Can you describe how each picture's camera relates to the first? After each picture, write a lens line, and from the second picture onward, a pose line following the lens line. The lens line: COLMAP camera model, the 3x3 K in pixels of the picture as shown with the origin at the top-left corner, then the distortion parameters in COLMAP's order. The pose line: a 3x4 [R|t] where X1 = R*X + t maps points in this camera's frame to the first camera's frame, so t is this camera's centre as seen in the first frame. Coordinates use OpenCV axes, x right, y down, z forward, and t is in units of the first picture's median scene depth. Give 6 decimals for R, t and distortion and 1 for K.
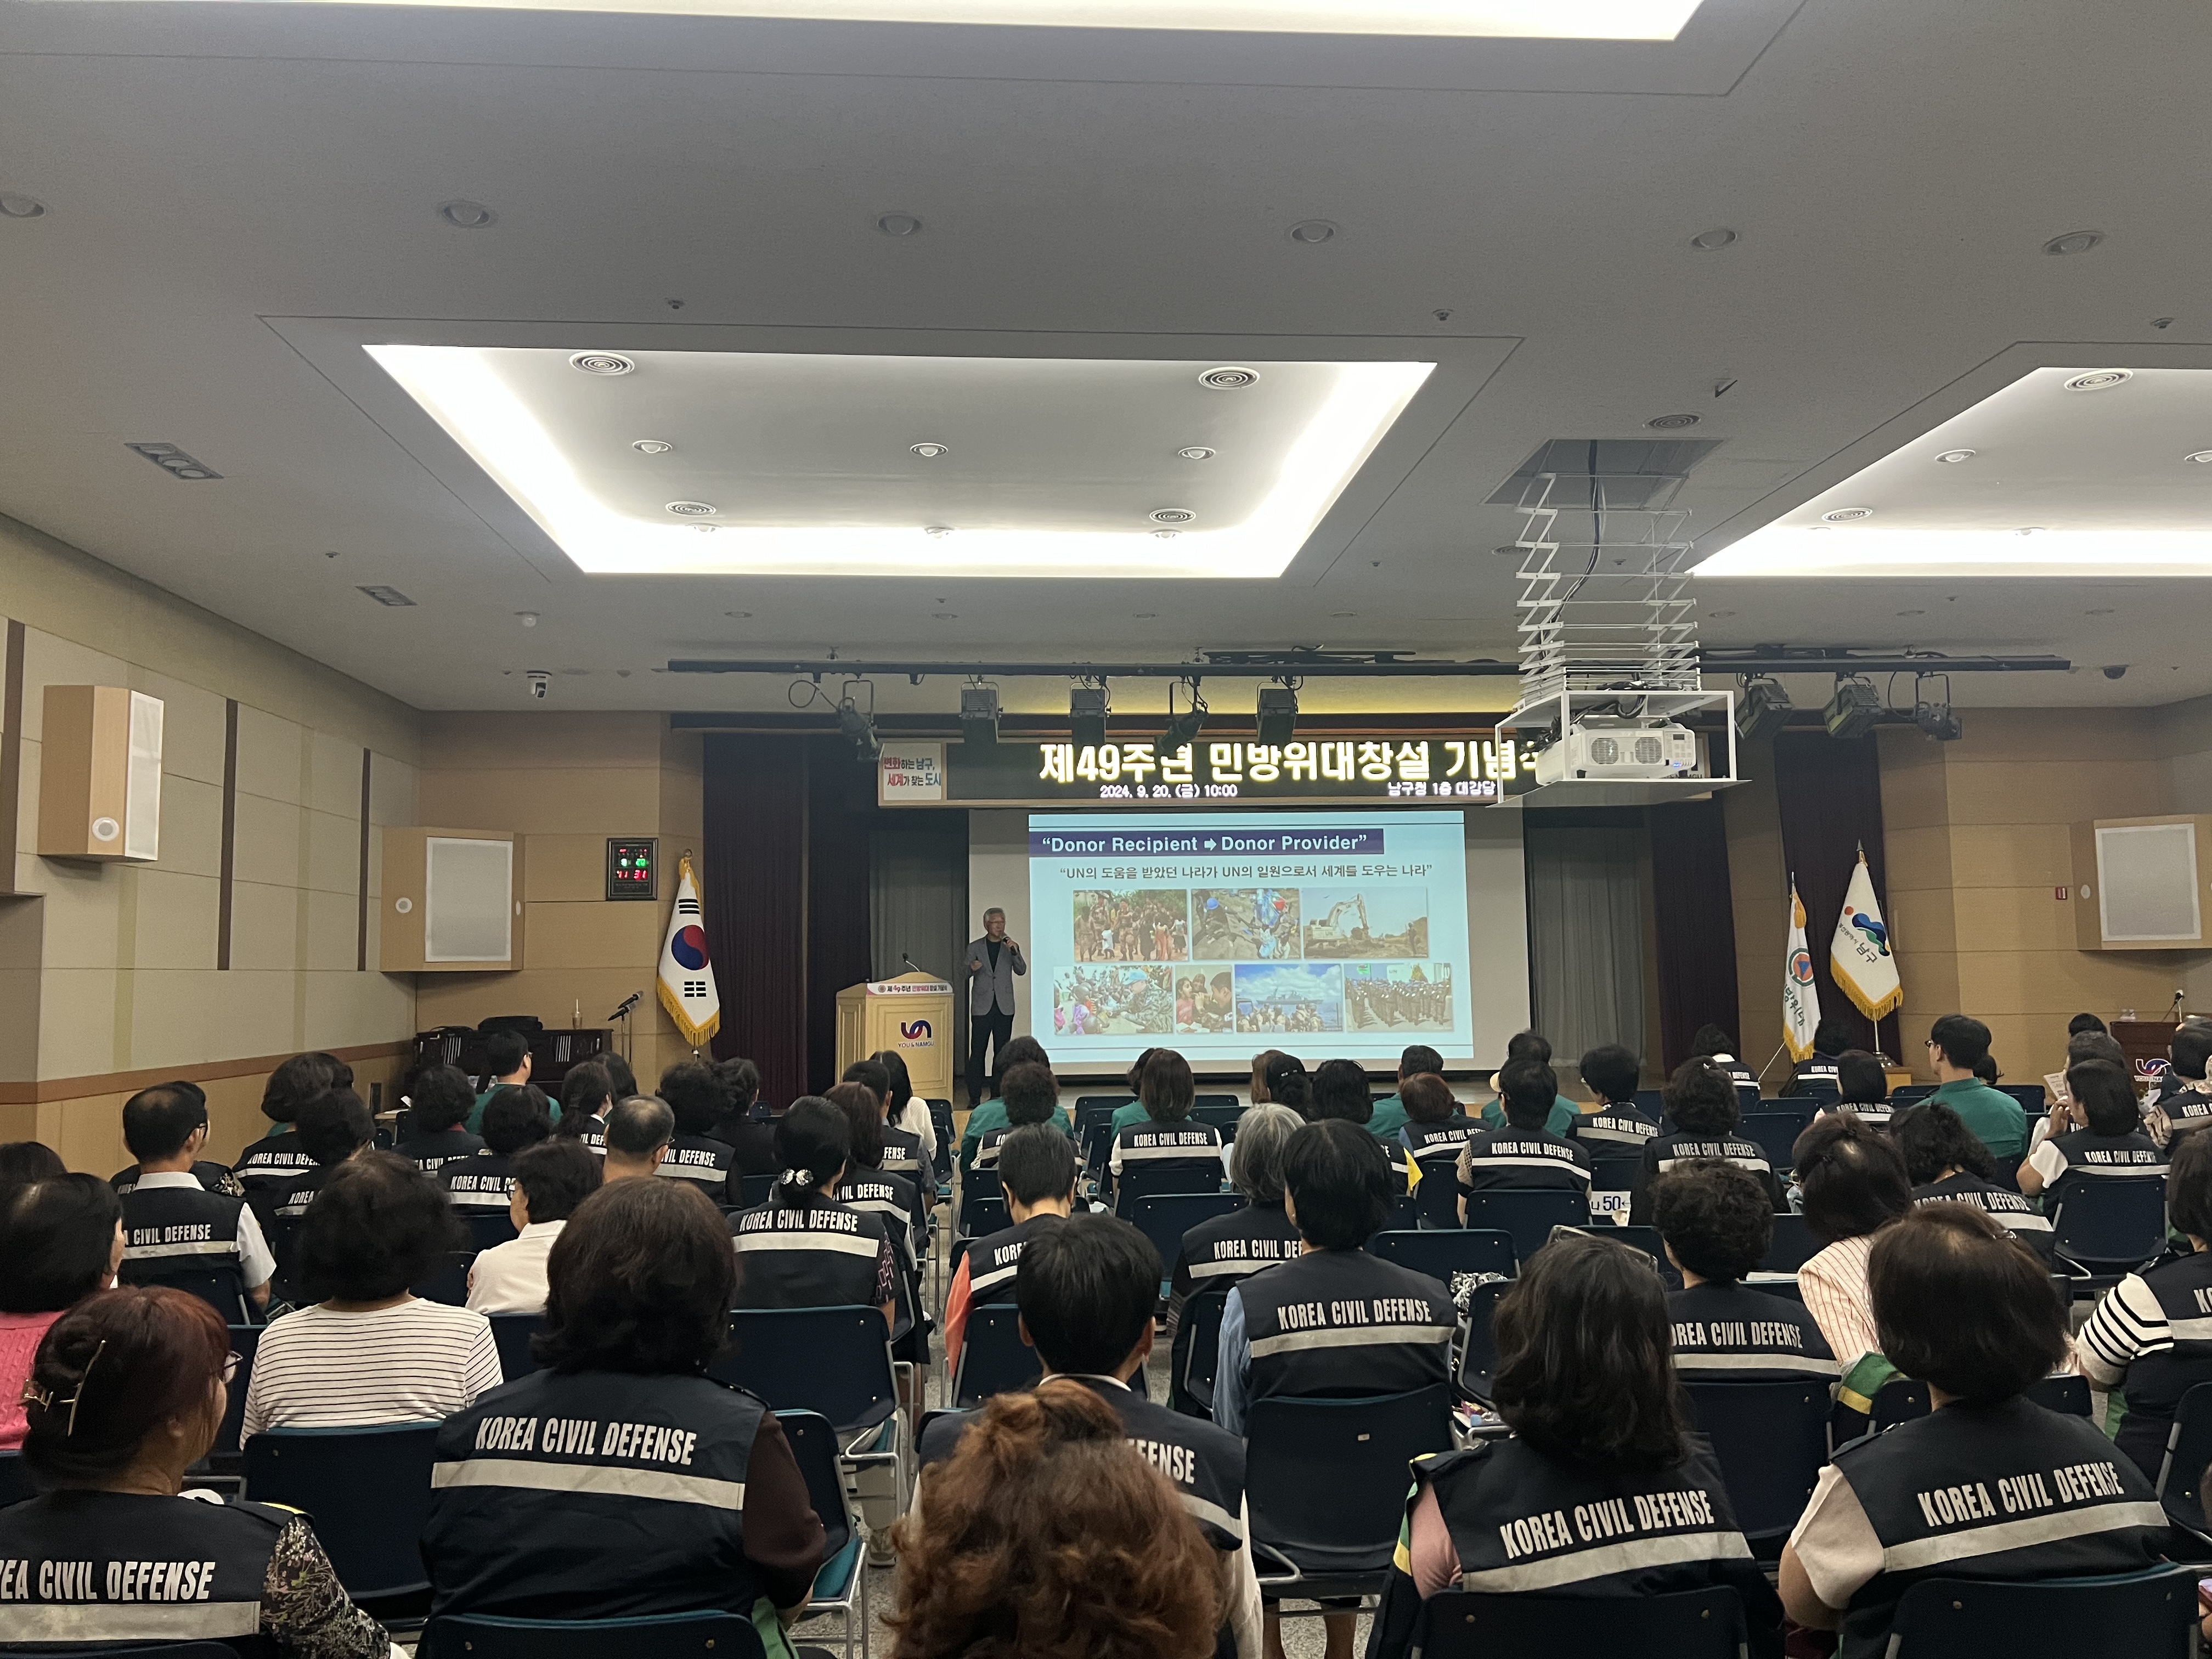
lens RADIAL K [[1664.8, 0, 1107.8], [0, 1664.8, 858.0], [0, 0, 1]] dist [0.156287, -0.320056]
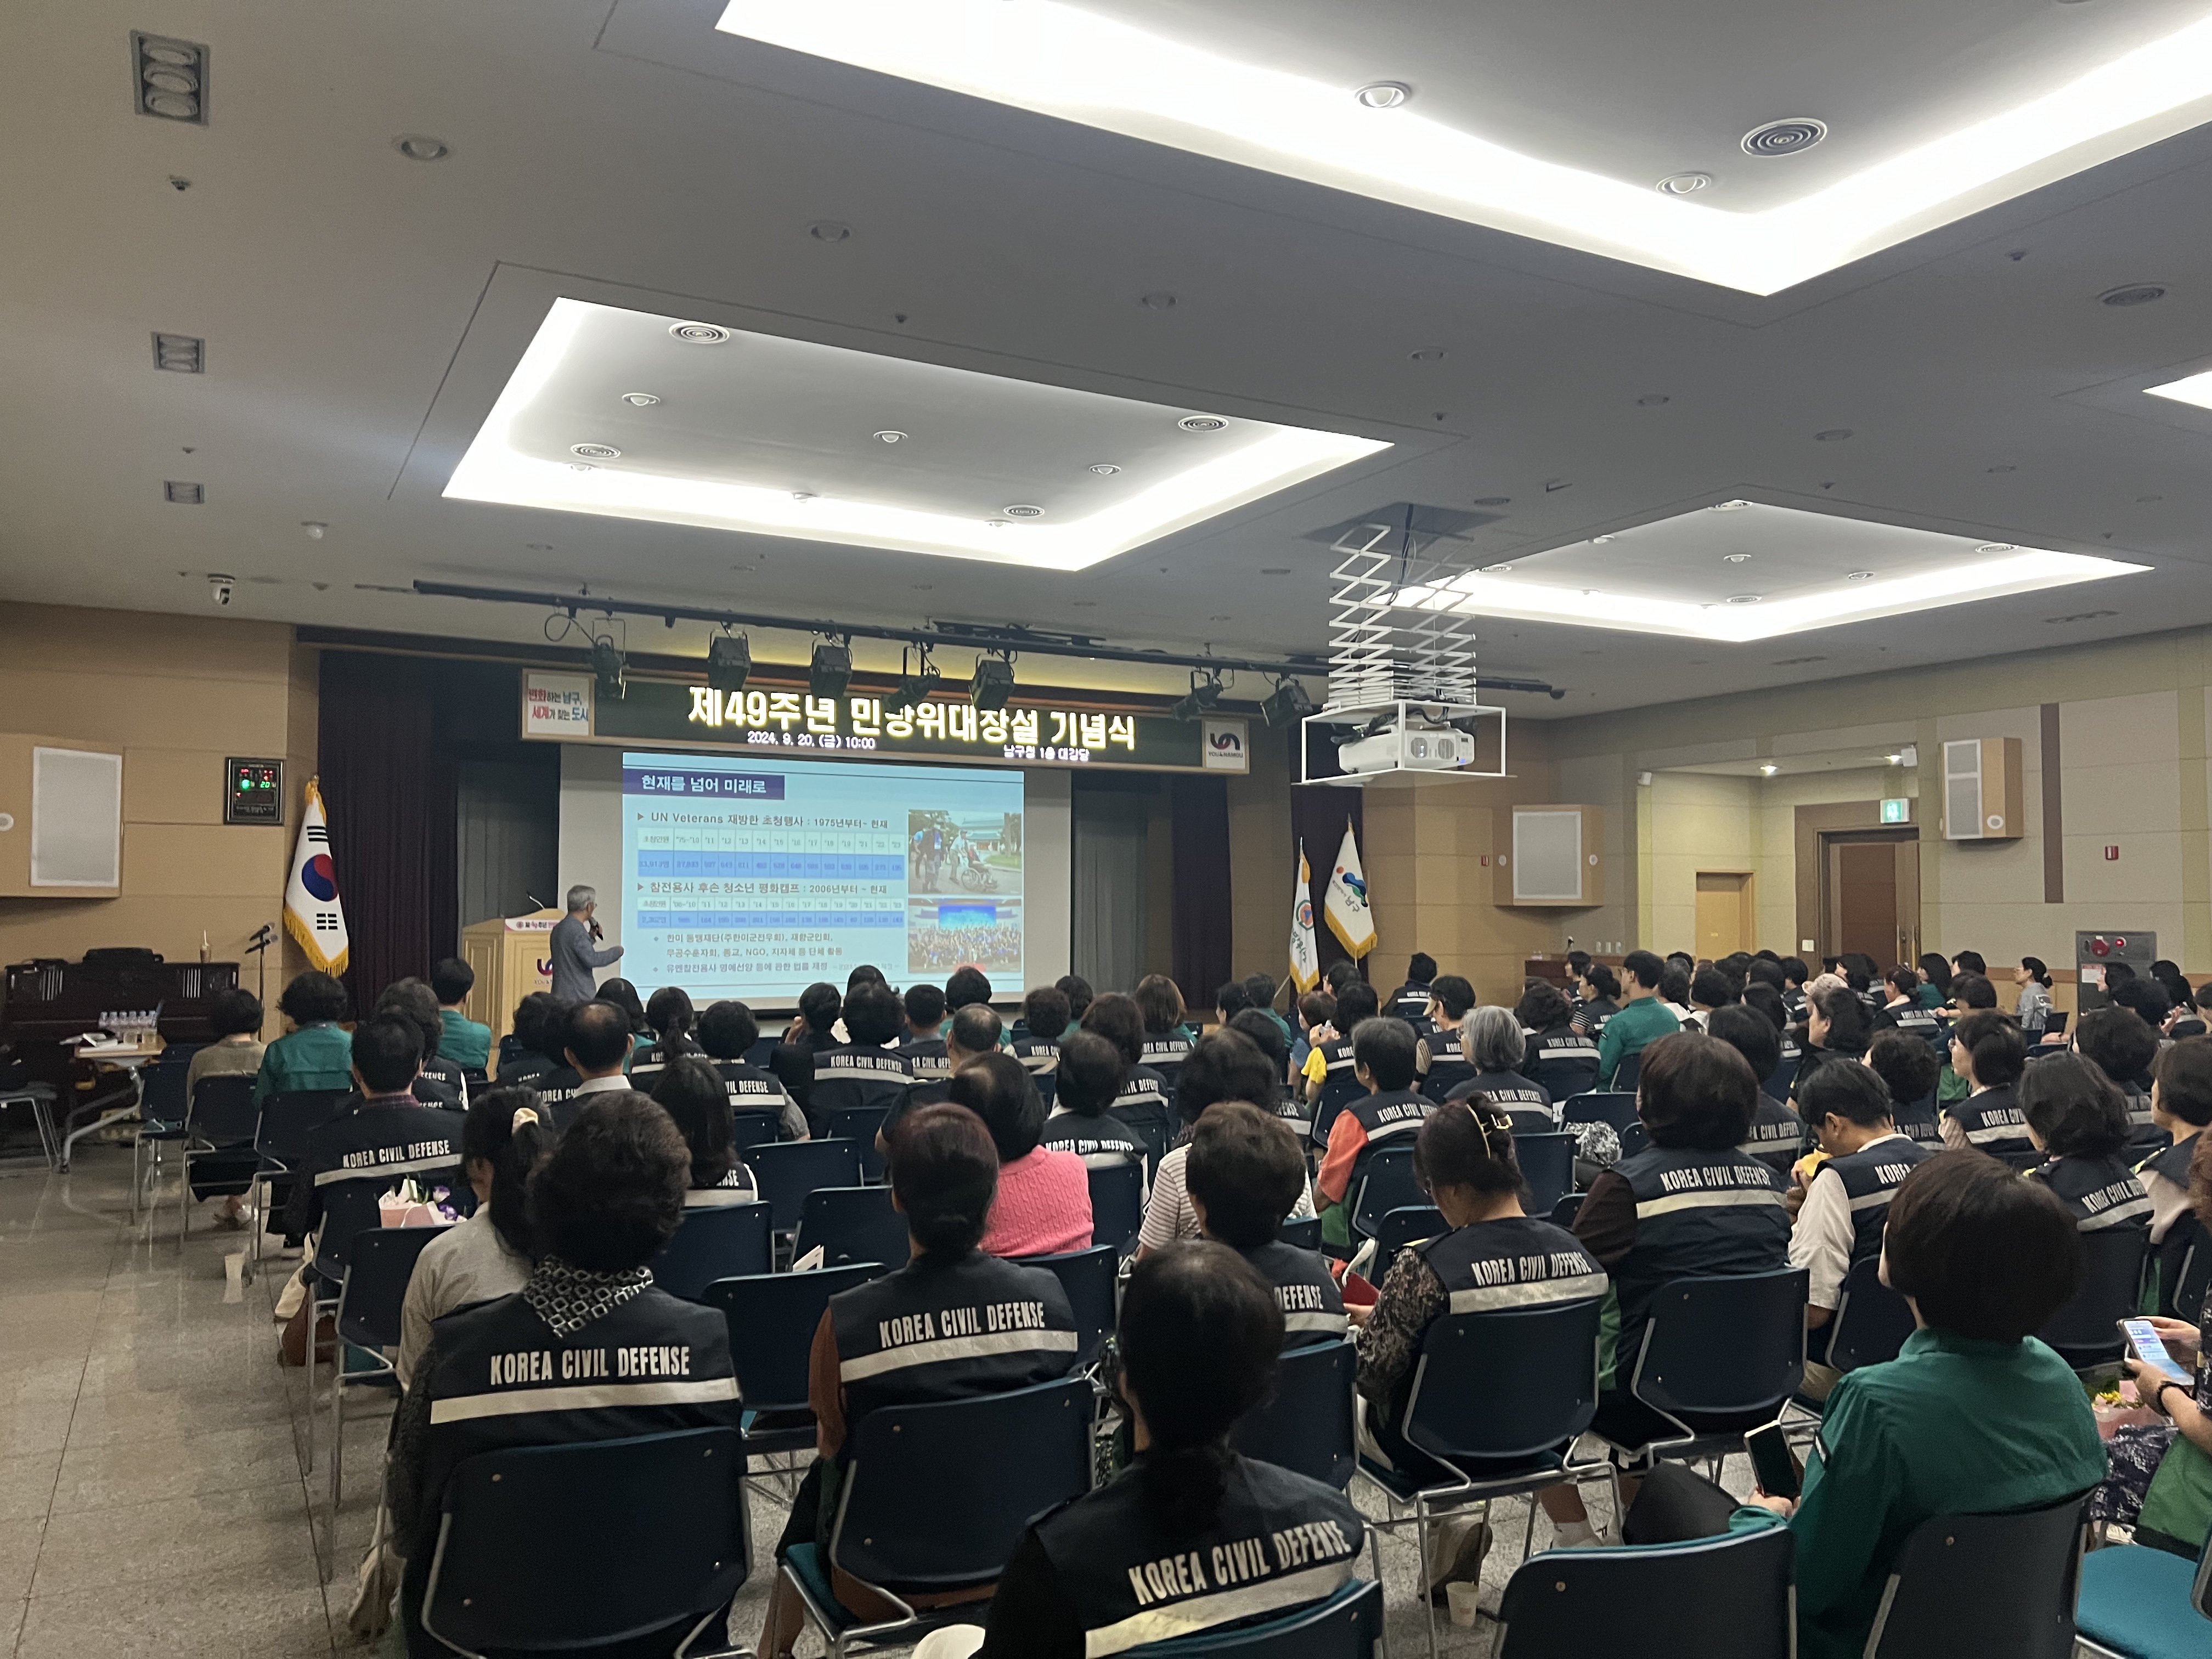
lens RADIAL K [[1664.8, 0, 1107.8], [0, 1664.8, 858.0], [0, 0, 1]] dist [0.156287, -0.320056]
pose [[0.907579, 0.029258, 0.418860, -0.236785], [-0.043054, 0.998796, 0.023523, 0.001003], [-0.417668, -0.039383, 0.907746, -0.040610]]
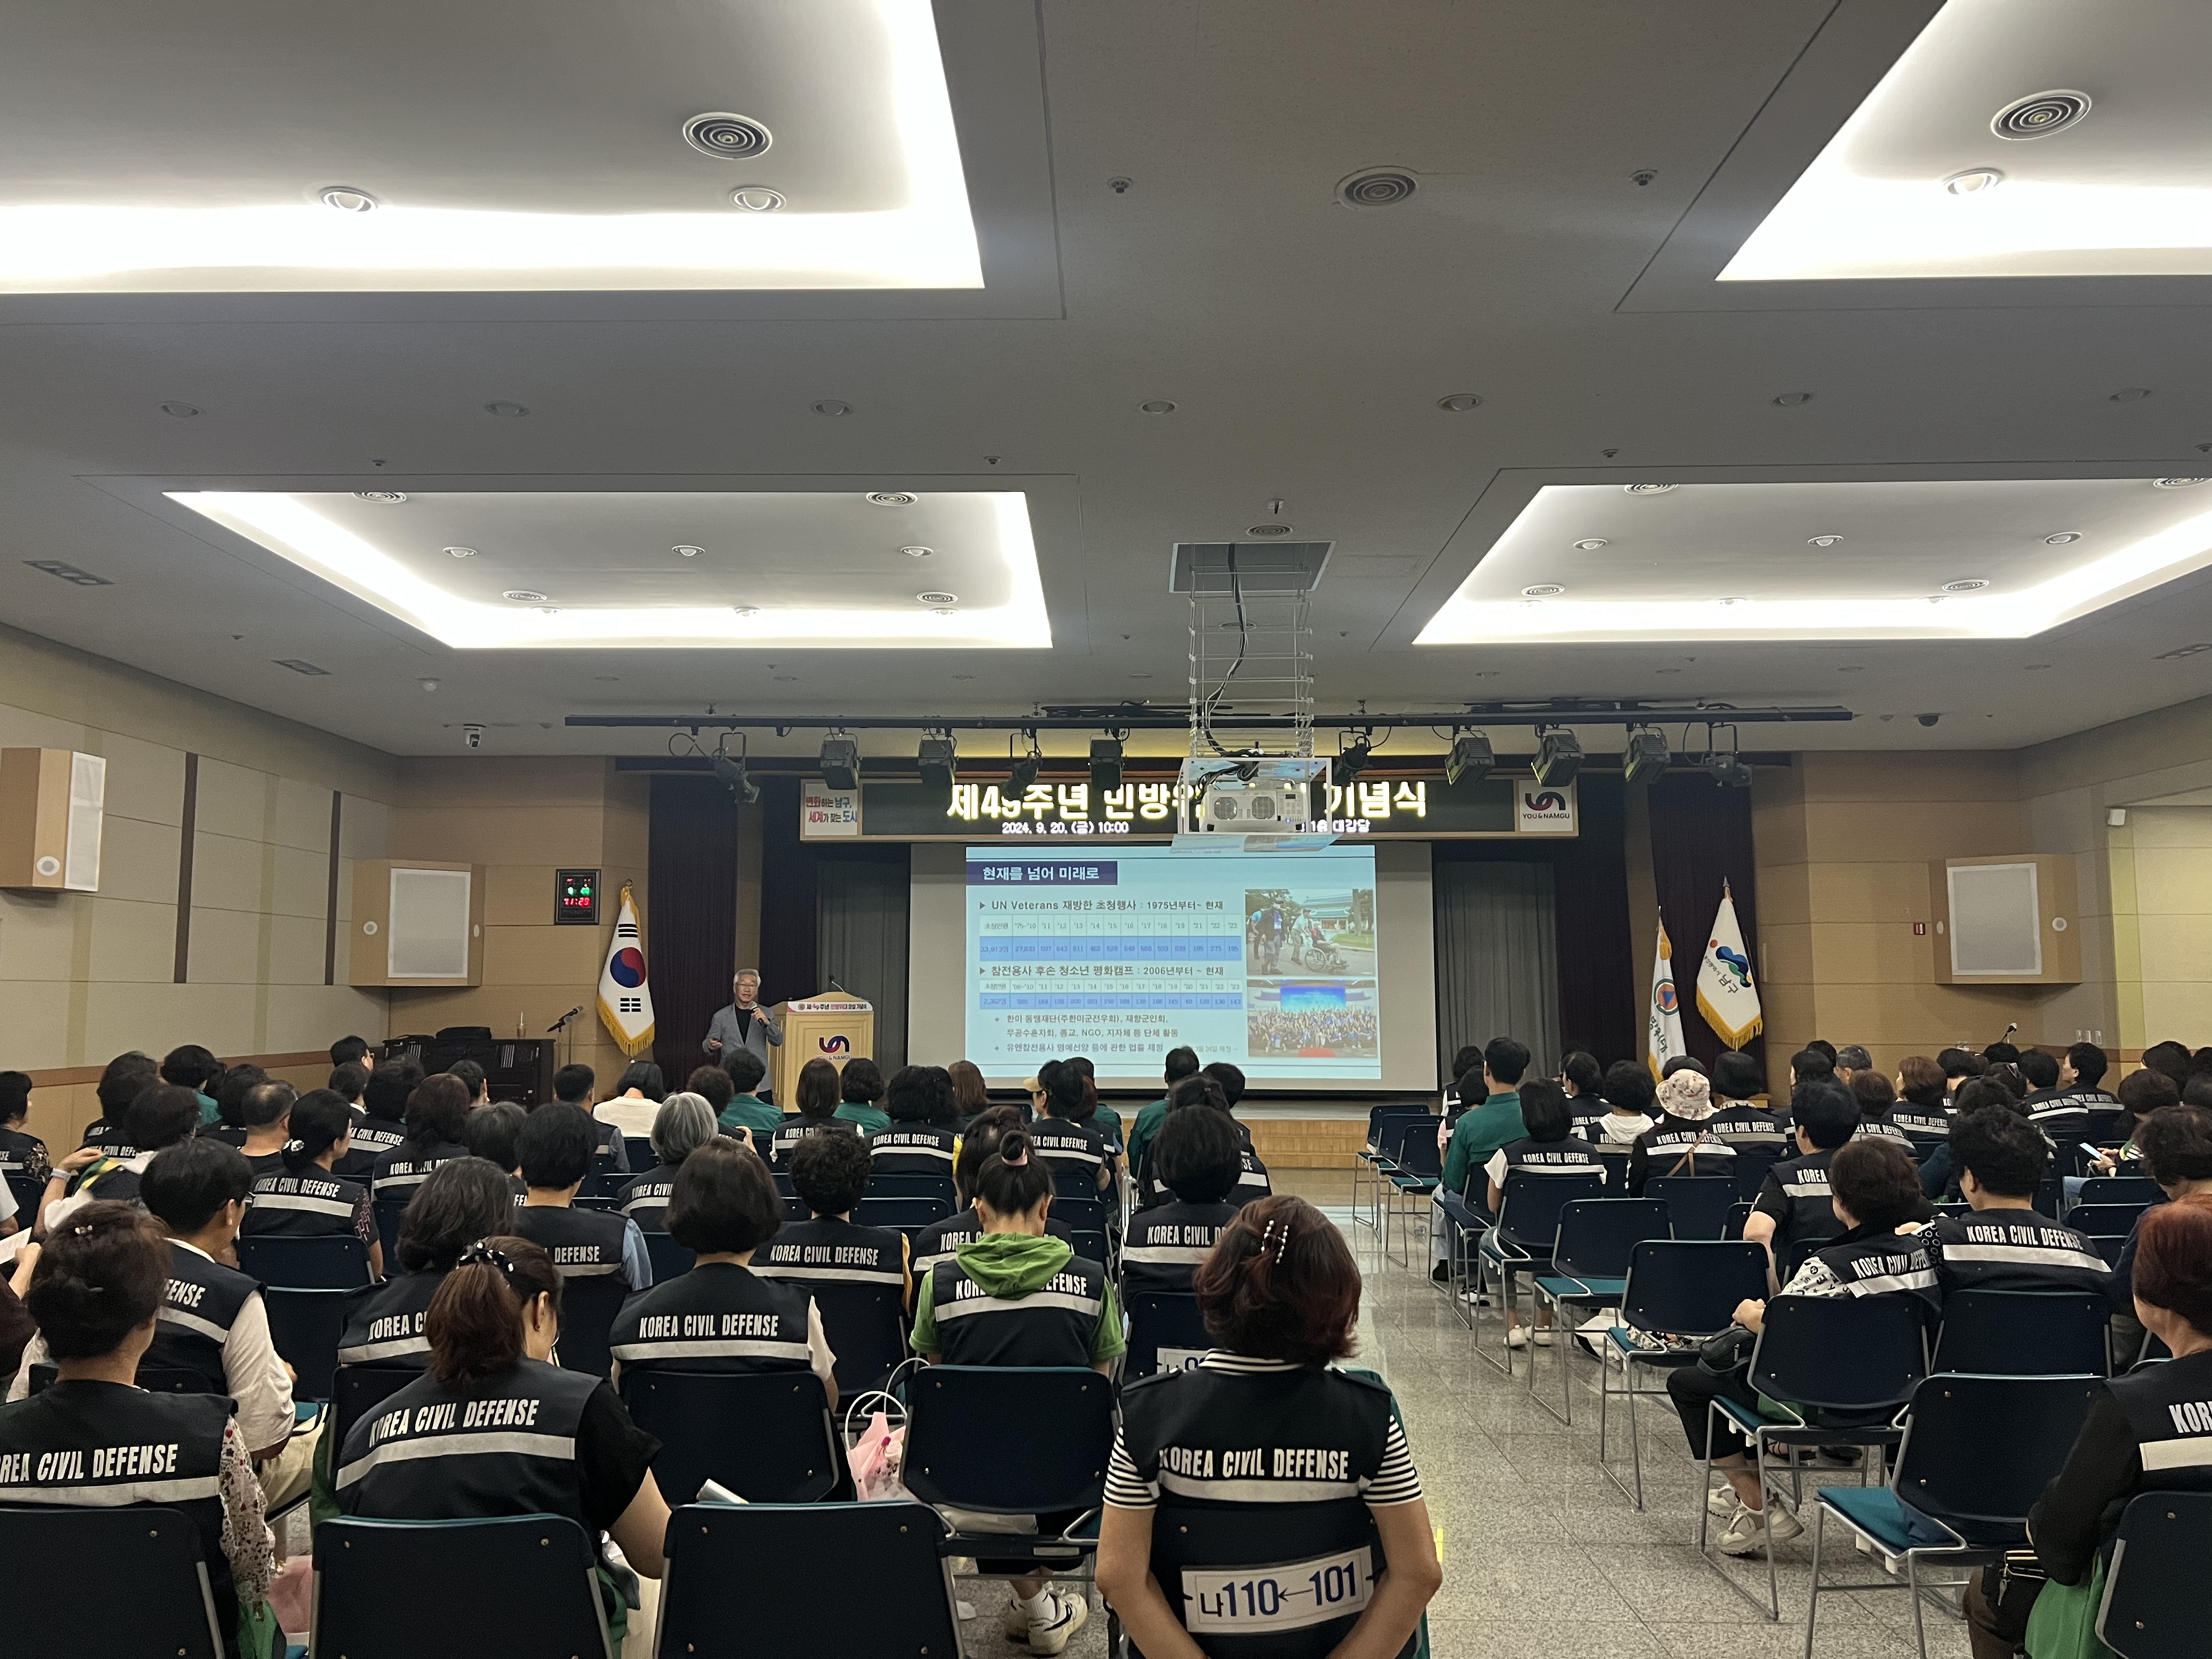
lens RADIAL K [[1664.8, 0, 1107.8], [0, 1664.8, 858.0], [0, 0, 1]] dist [0.156287, -0.320056]
pose [[0.996292, 0.004649, -0.085916, 0.159184], [-0.005719, 0.999909, -0.012206, -0.007298], [0.085851, 0.012652, 0.996228, -0.082962]]
